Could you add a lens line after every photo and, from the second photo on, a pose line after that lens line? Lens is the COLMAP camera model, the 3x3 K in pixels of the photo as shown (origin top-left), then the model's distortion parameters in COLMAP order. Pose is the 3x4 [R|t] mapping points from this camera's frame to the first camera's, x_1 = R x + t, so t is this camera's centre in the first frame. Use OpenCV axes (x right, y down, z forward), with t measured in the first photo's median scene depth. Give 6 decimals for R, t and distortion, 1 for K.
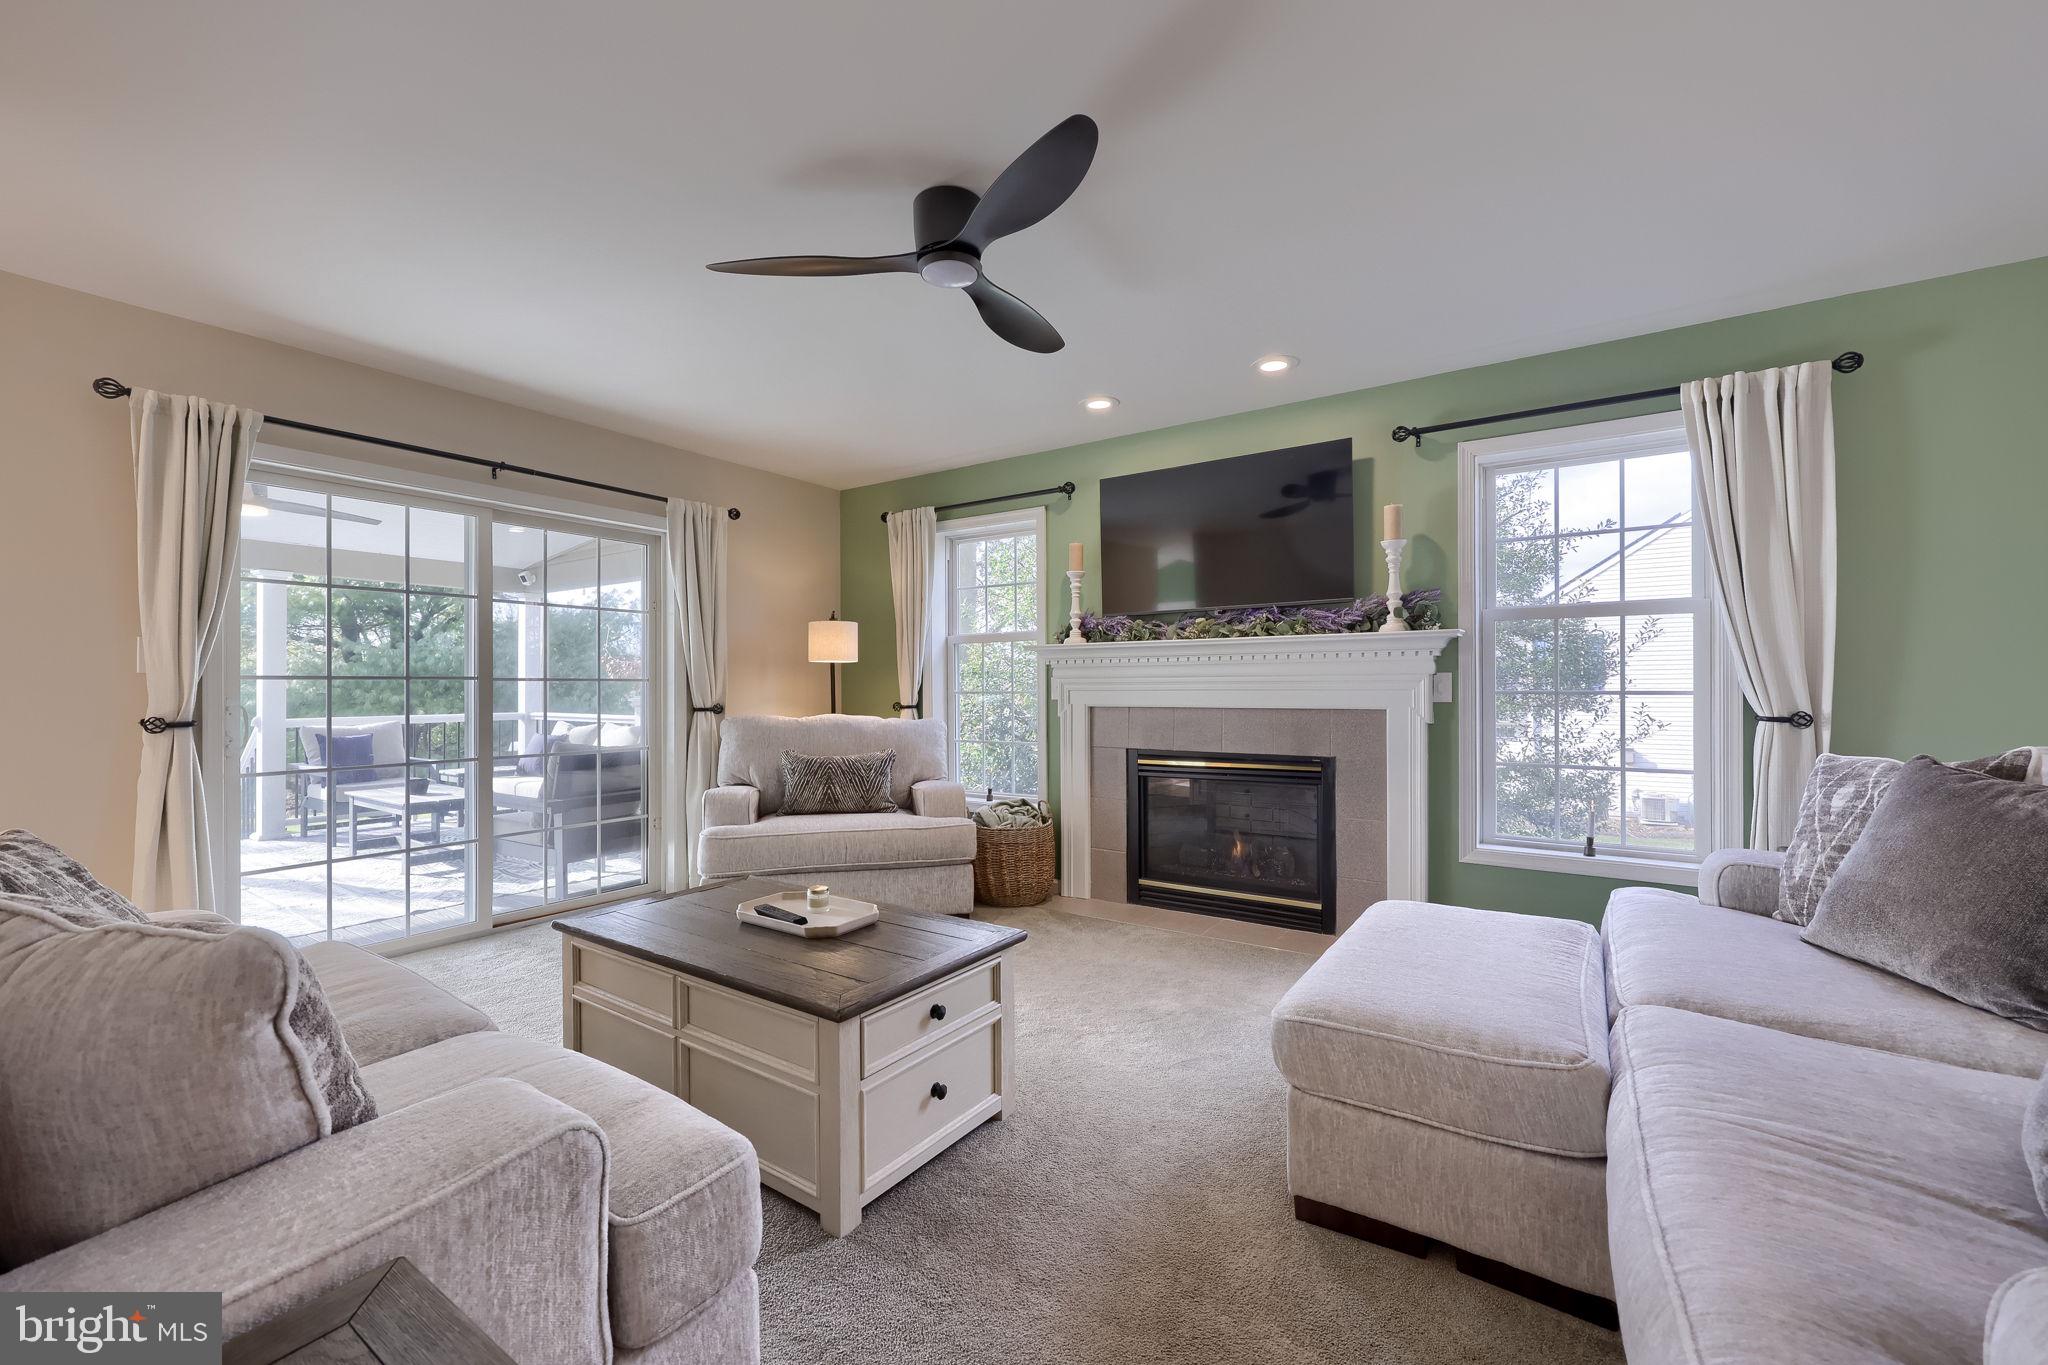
lens RADIAL K [[780.0, 0, 971.0], [0, 780.0, 700.3], [0, 0, 1]] dist [-0.001080, -0.000197]
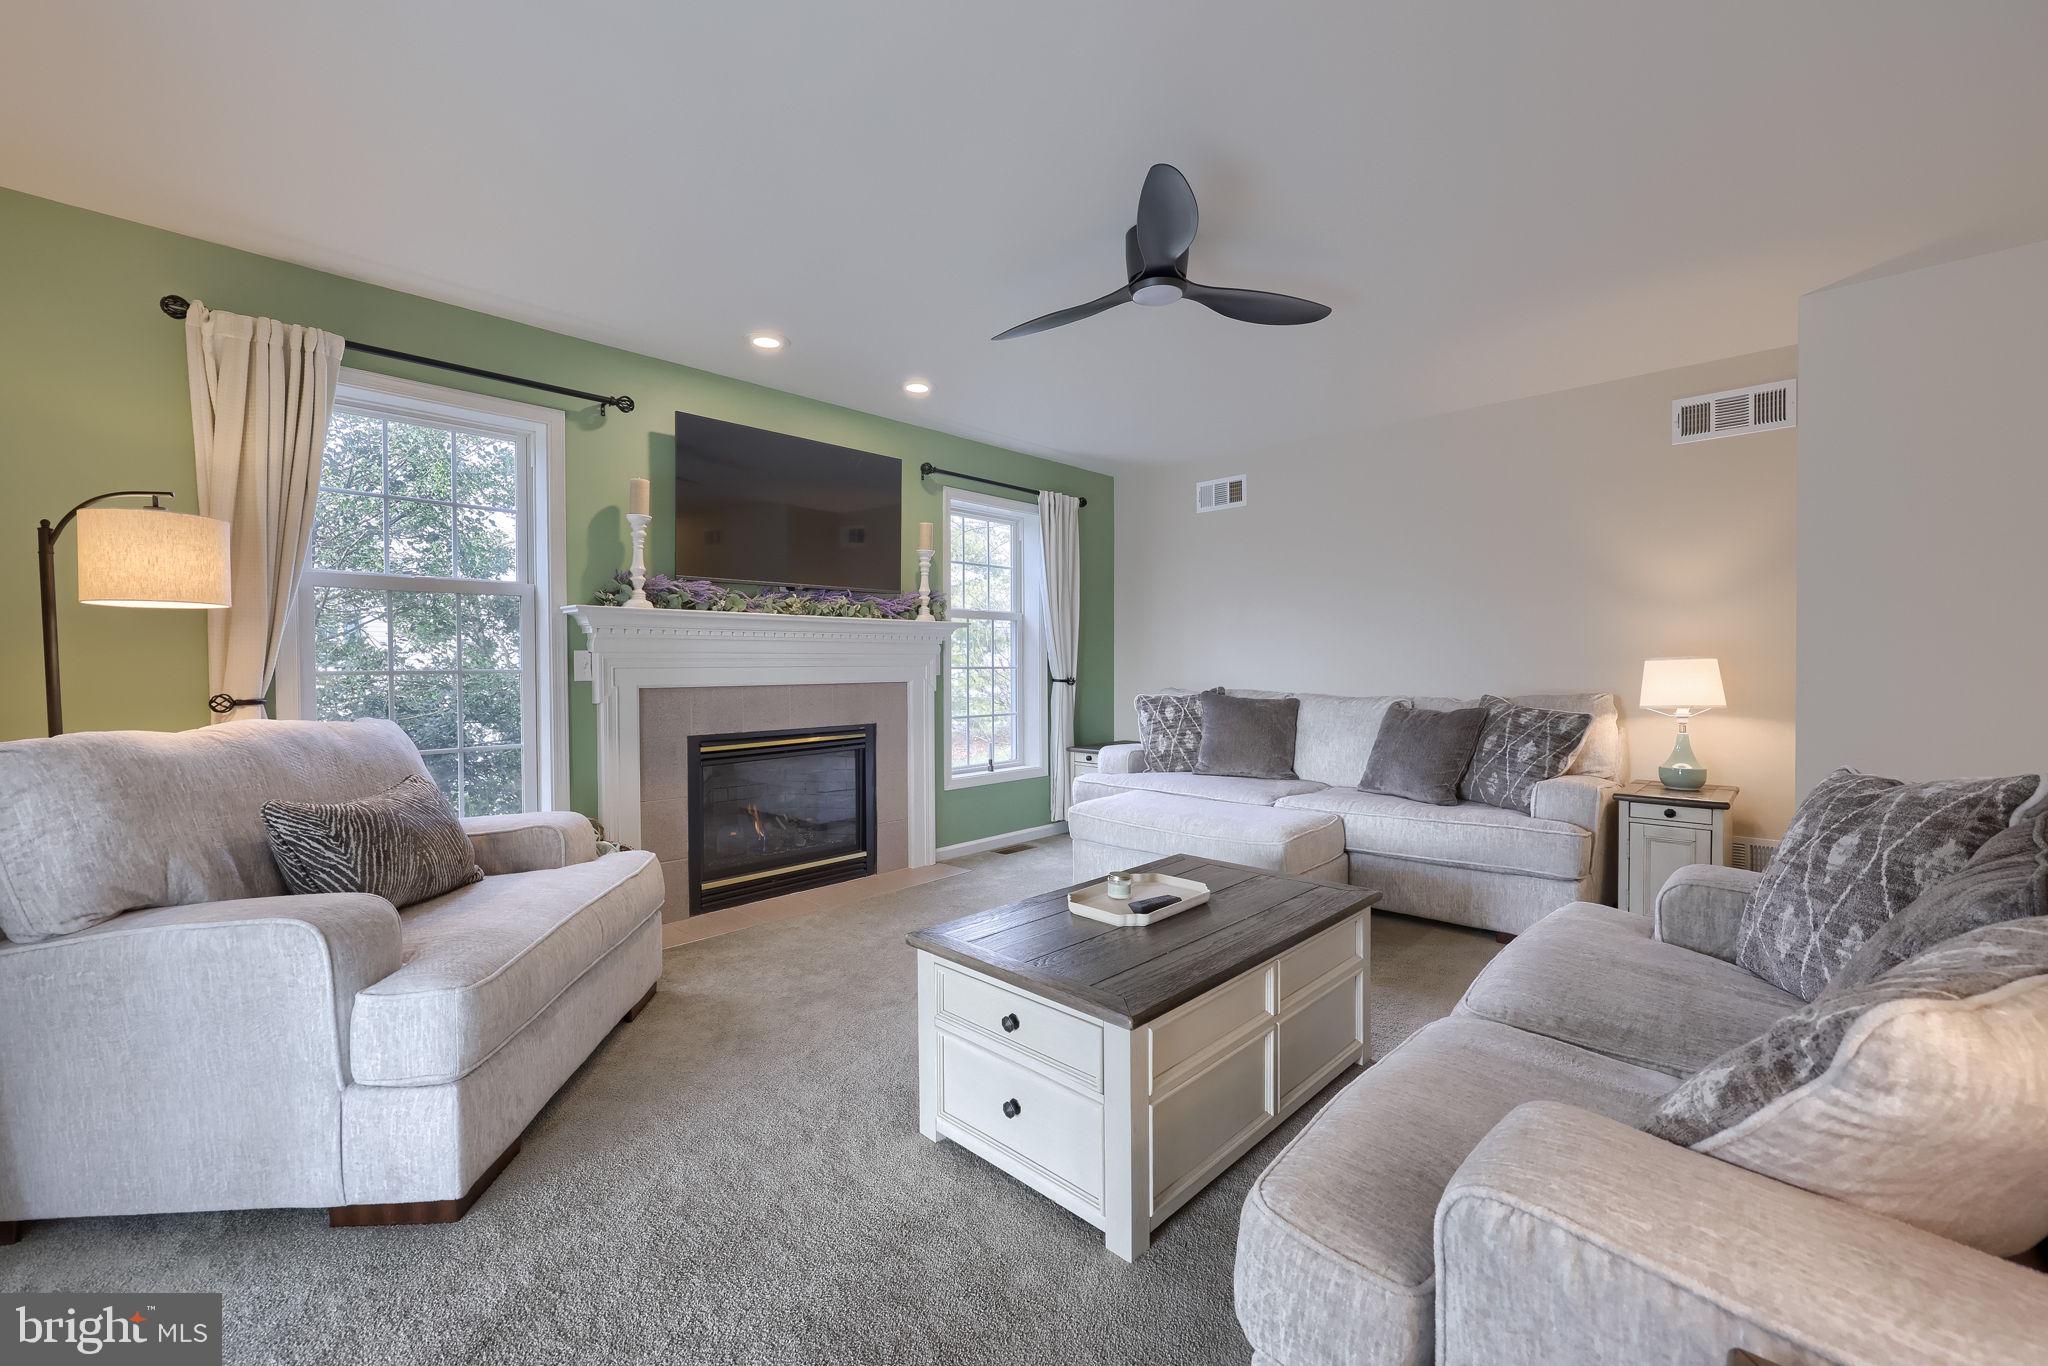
lens RADIAL K [[827.3, 0, 1014.7], [0, 827.3, 682.7], [0, 0, 1]] dist [0.000908, 0.000120]
pose [[0.178720, -0.023805, 0.983612, -0.670733], [0.013465, 0.999673, 0.021747, -0.011651], [-0.983808, 0.009357, 0.178982, 0.525083]]
